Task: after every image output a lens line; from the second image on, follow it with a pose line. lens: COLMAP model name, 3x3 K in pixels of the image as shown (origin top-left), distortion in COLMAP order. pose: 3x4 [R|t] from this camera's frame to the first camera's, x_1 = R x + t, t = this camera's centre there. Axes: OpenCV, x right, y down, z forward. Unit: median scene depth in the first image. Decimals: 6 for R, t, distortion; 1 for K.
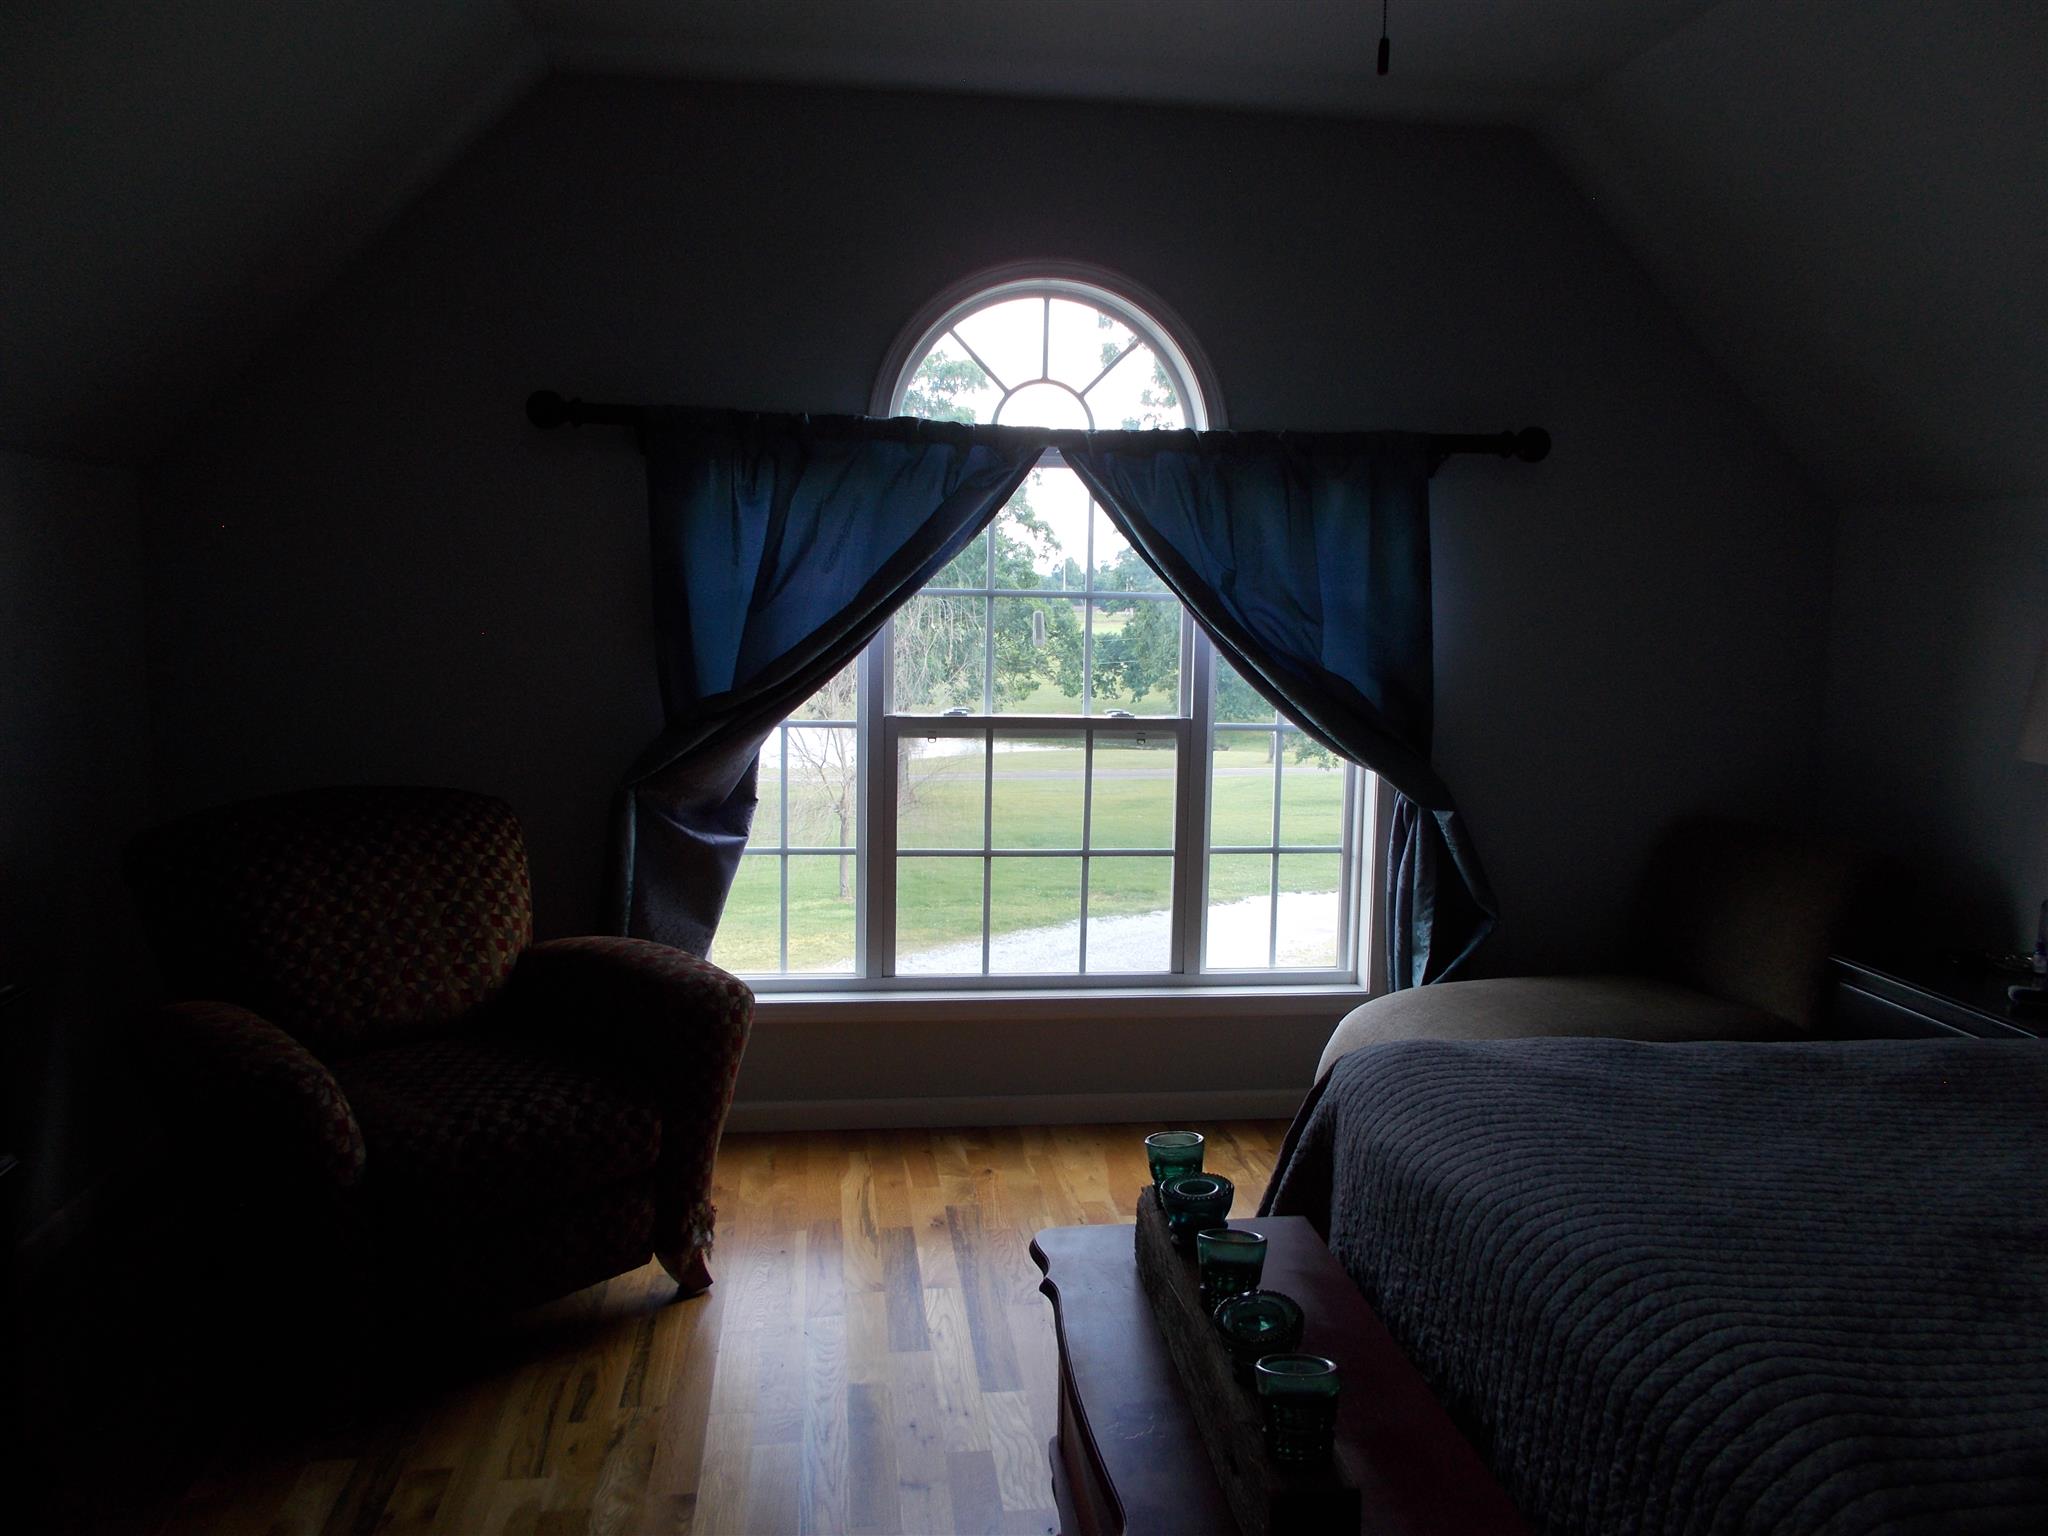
lens RADIAL K [[1549.0, 0, 1019.9], [0, 1549.0, 743.9], [0, 0, 1]] dist [0.001513, 0.002239]
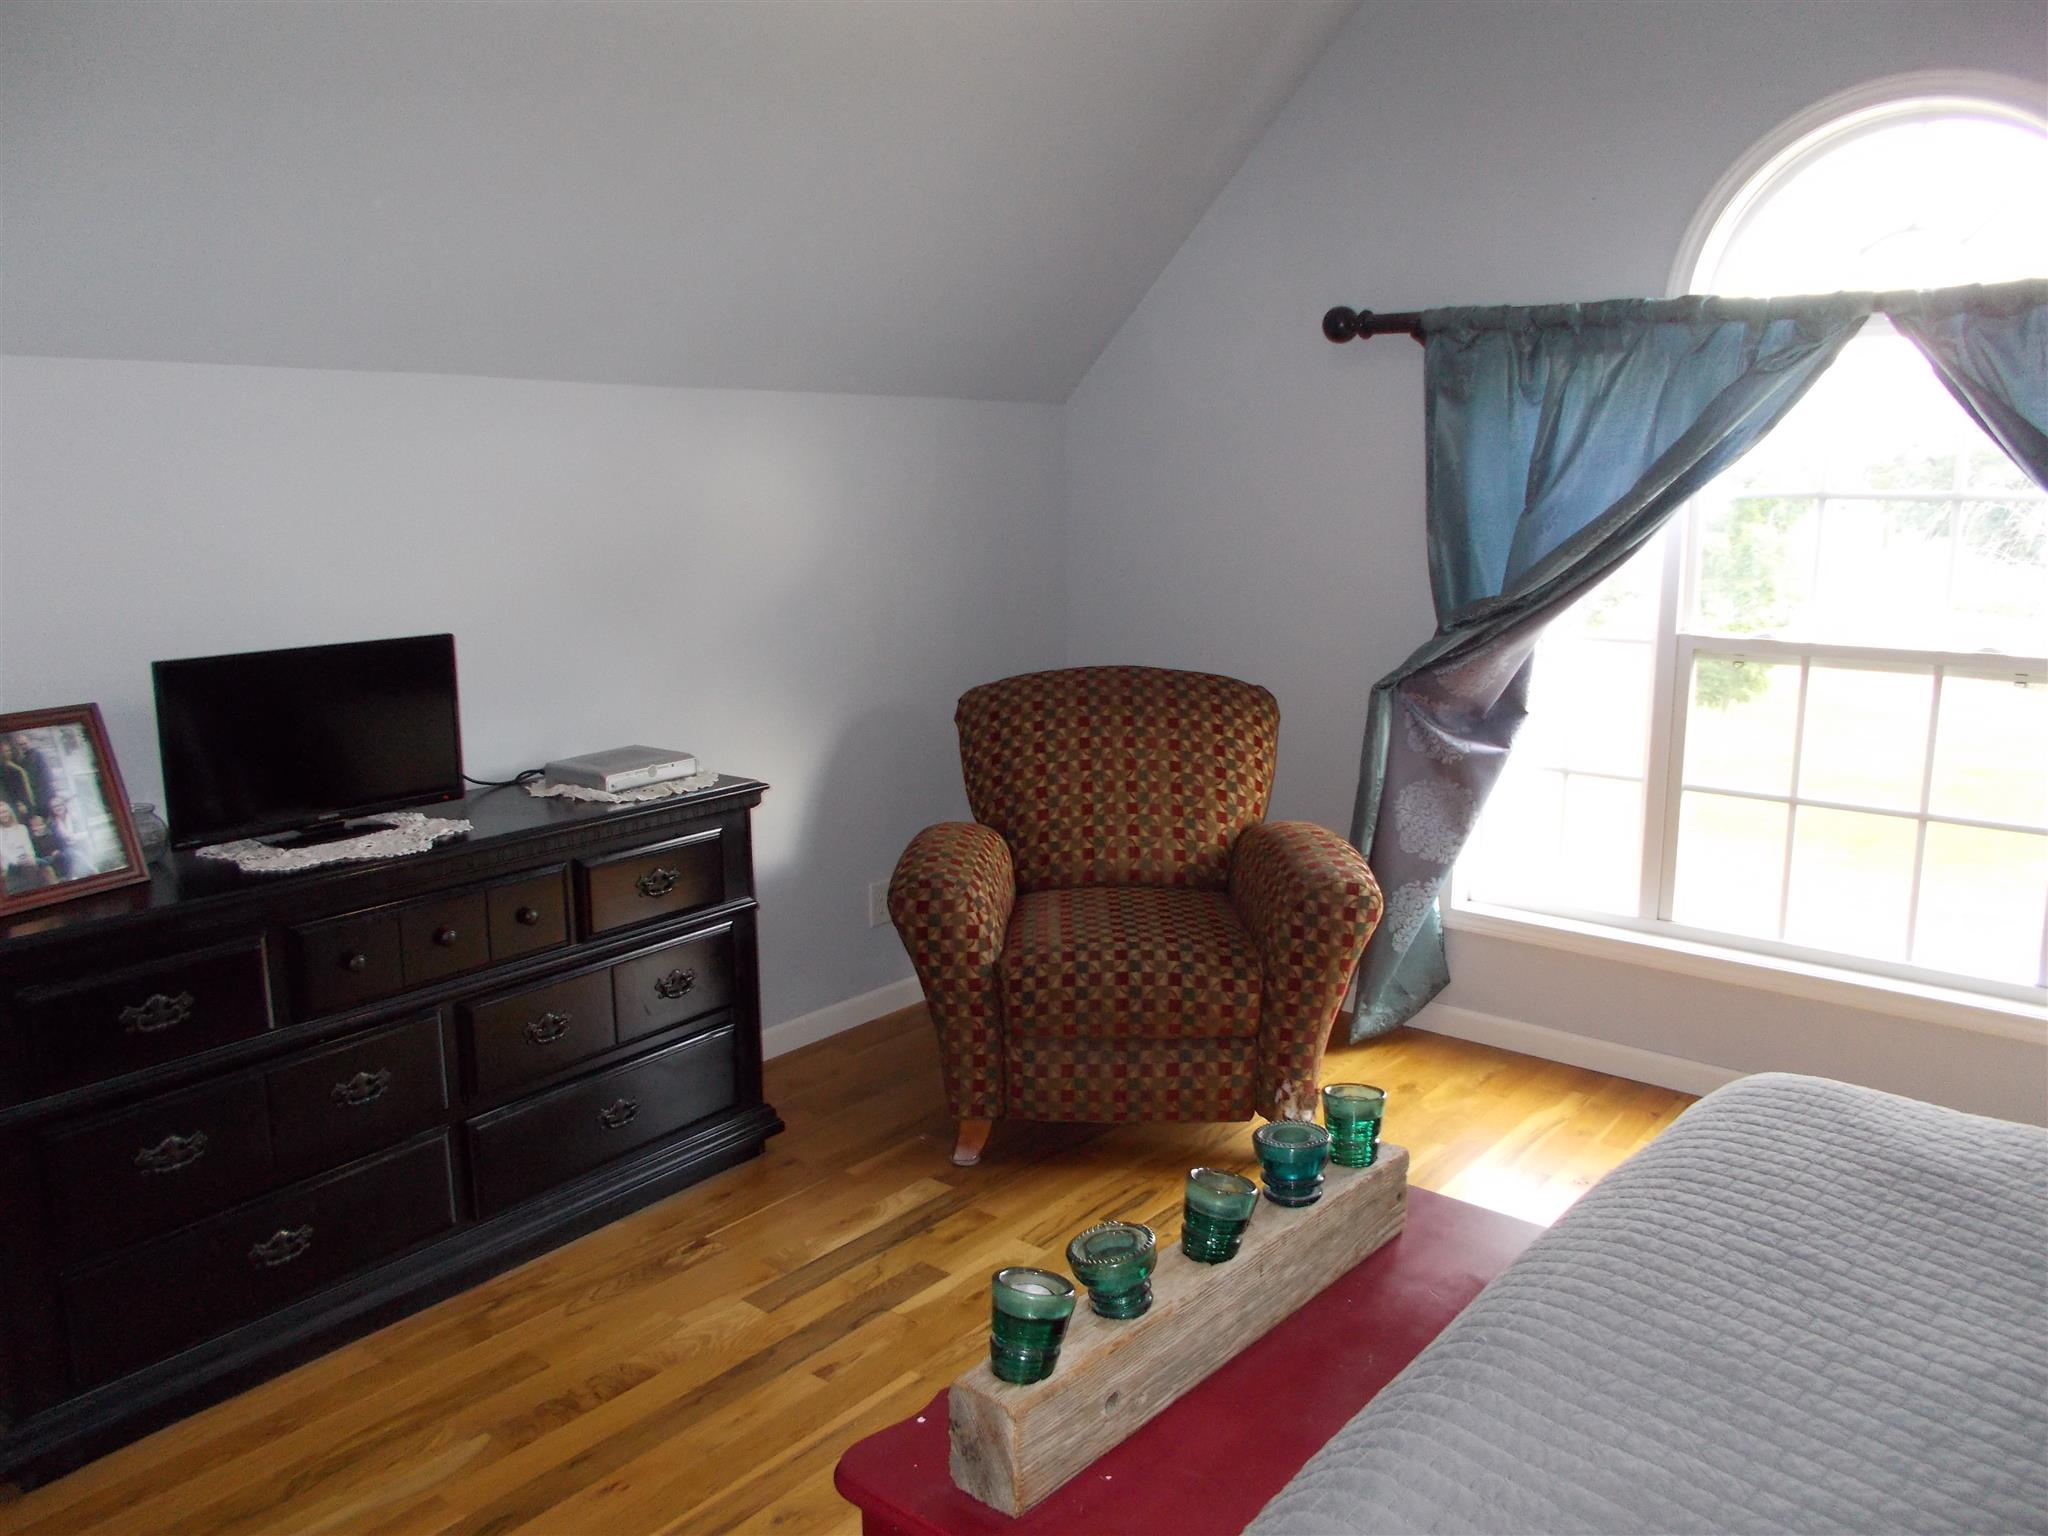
lens RADIAL K [[1549.0, 0, 1019.9], [0, 1549.0, 743.9], [0, 0, 1]] dist [0.001513, 0.002239]
pose [[0.690204, 0.107943, -0.715518, 0.360012], [-0.059466, 0.993928, 0.092581, -0.017864], [0.721167, -0.021350, 0.692432, 0.120942]]
